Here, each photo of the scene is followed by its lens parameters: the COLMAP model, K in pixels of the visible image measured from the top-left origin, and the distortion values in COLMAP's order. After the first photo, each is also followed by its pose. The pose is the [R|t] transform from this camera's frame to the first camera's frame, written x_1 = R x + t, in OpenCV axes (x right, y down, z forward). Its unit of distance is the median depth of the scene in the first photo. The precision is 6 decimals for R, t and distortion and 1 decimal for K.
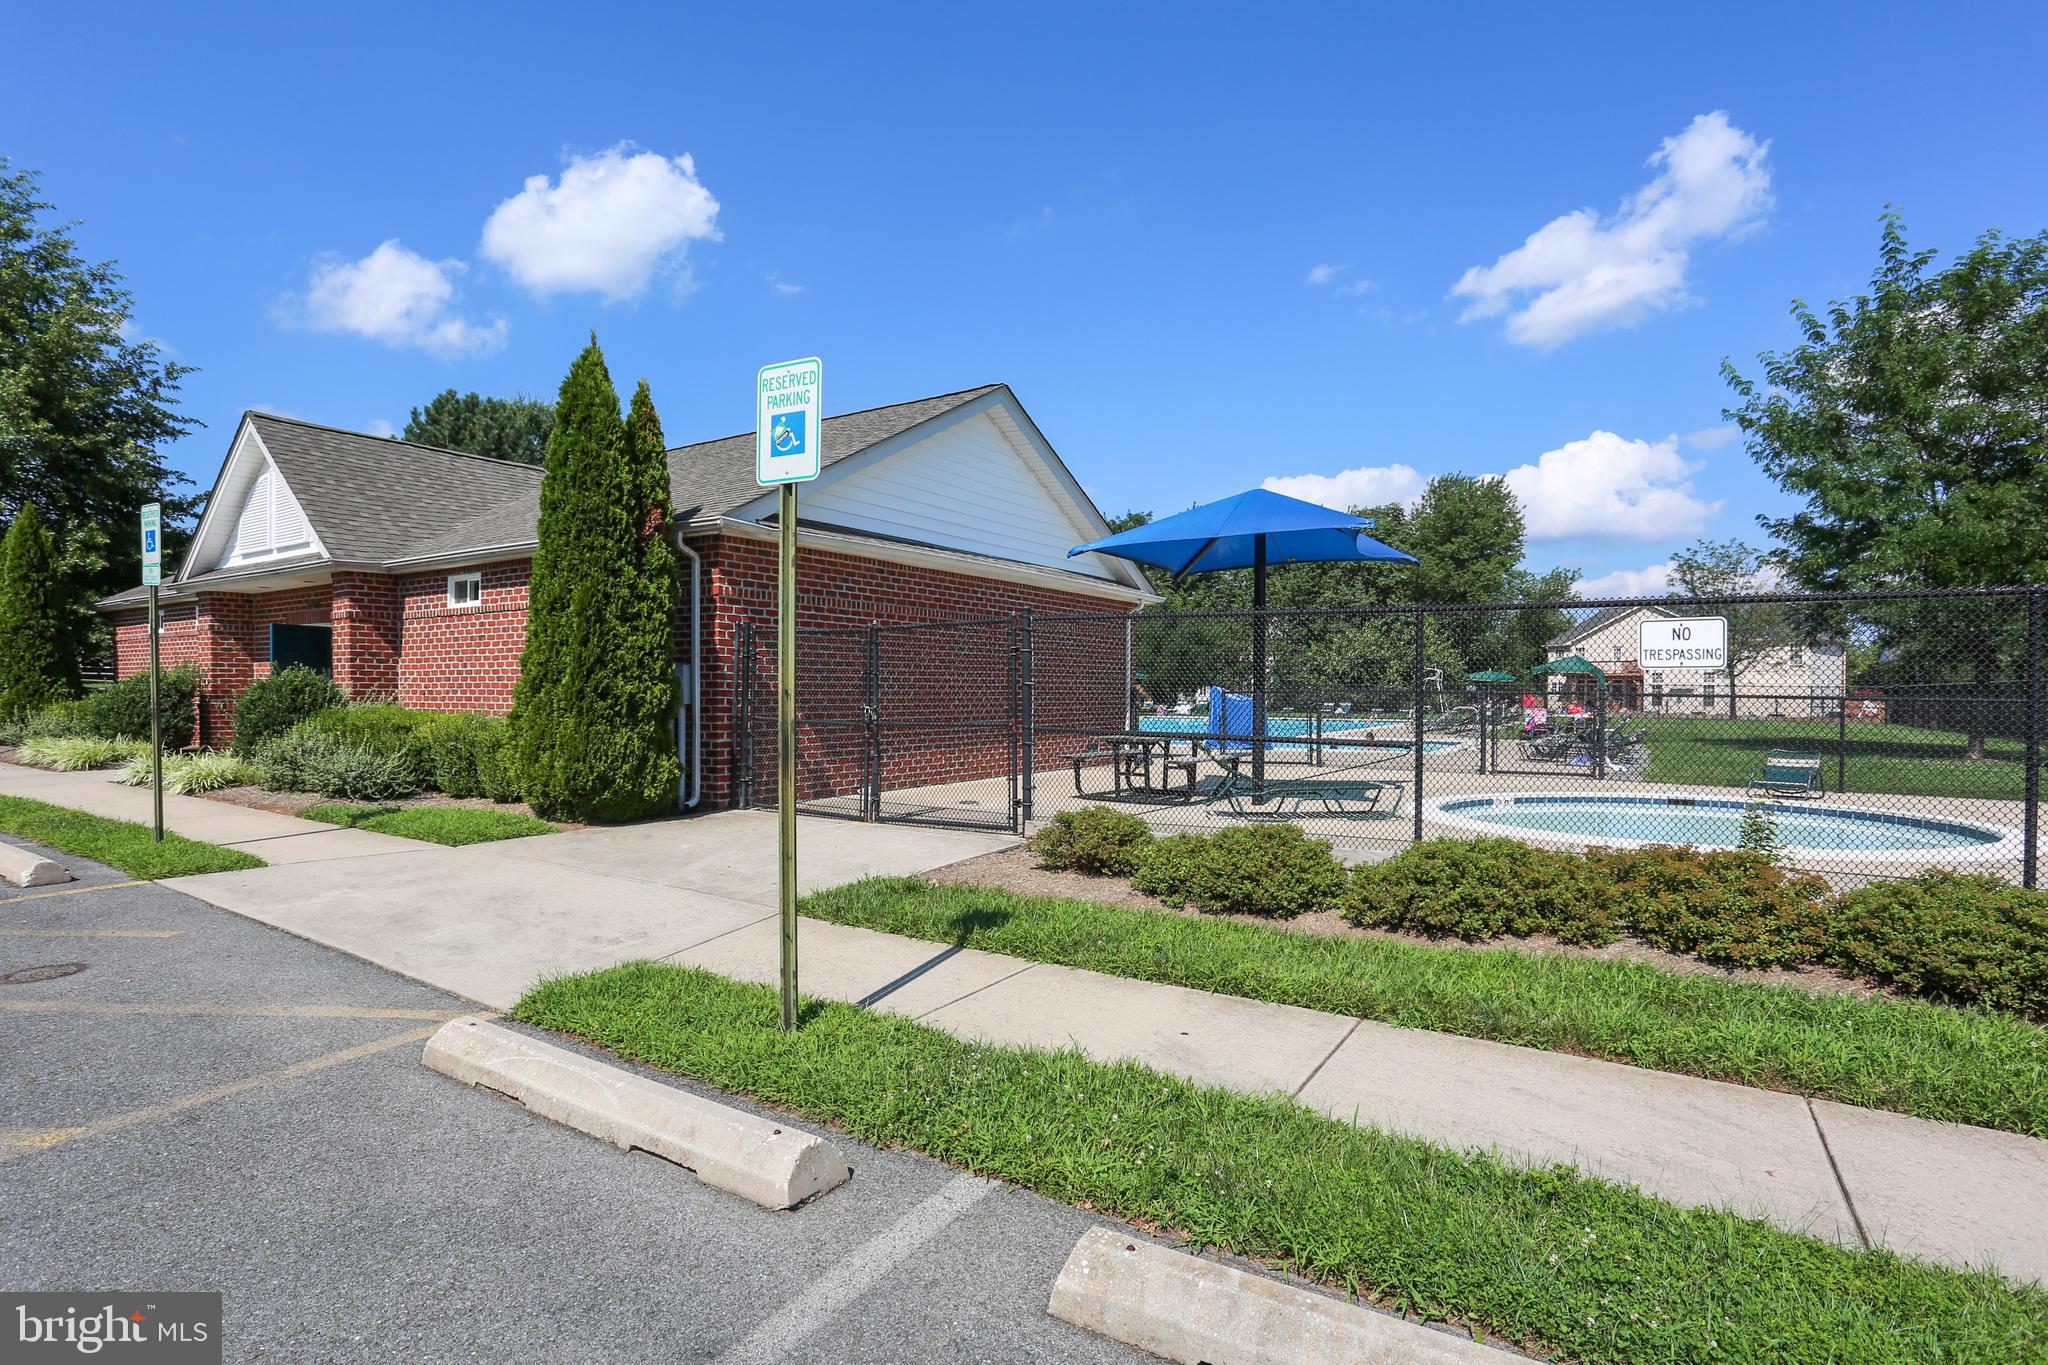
lens RADIAL K [[1001.6, 0, 1025.4], [0, 1001.6, 695.4], [0, 0, 1]] dist [-0.016857, 0.001485]
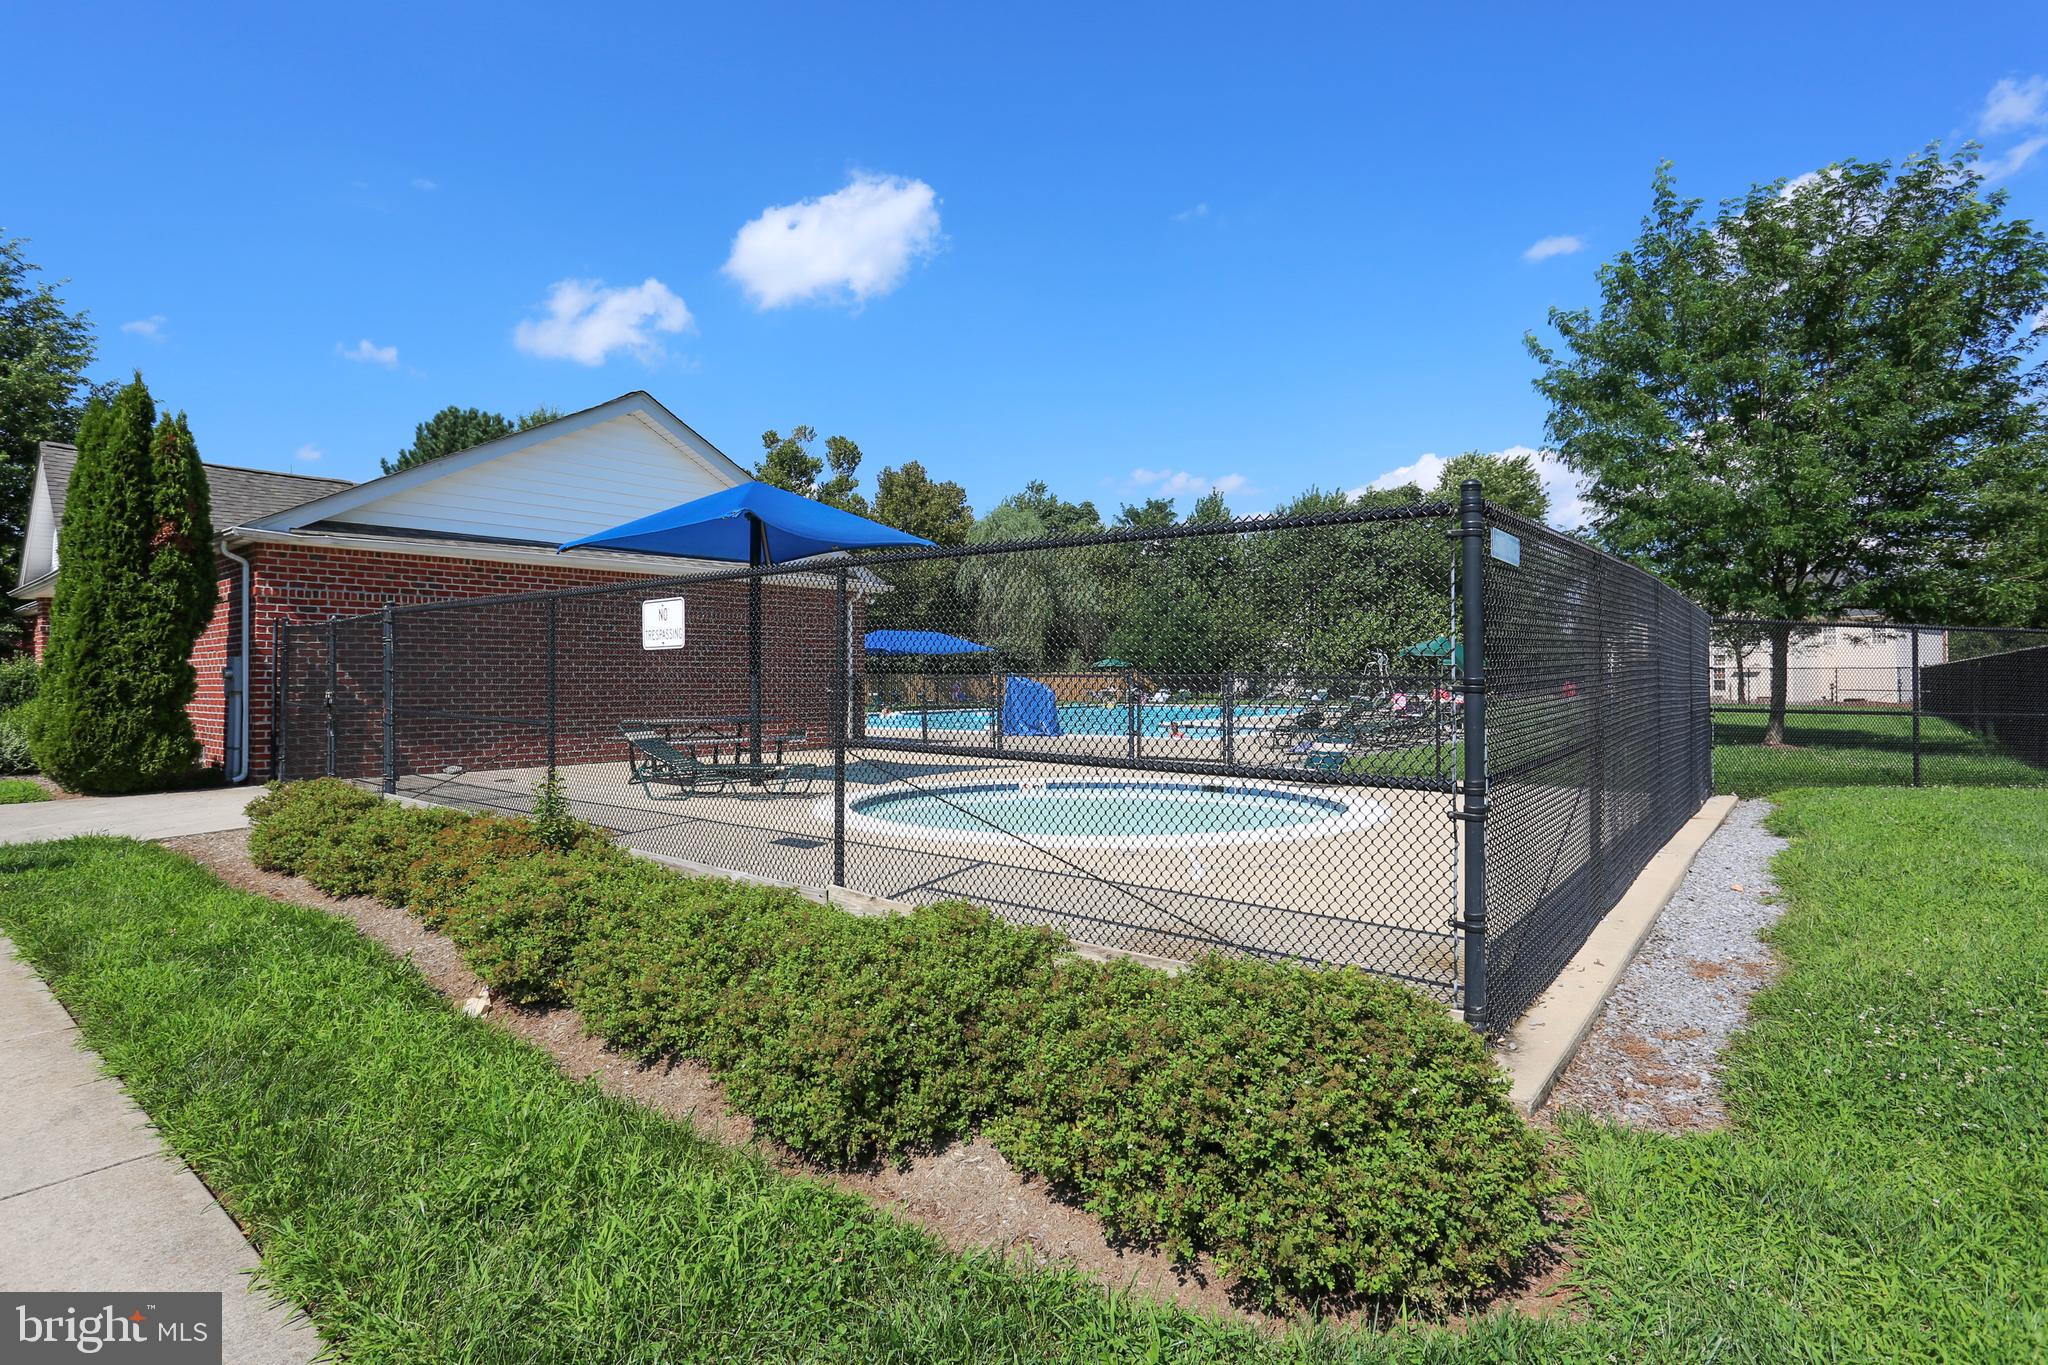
lens RADIAL K [[1001.6, 0, 1020.7], [0, 1001.6, 667.0], [0, 0, 1]] dist [-0.016857, 0.001485]
pose [[0.991857, -0.005933, -0.127220, 0.694992], [0.003735, 0.999840, -0.017509, 0.004275], [0.127303, 0.016891, 0.991720, -0.006327]]
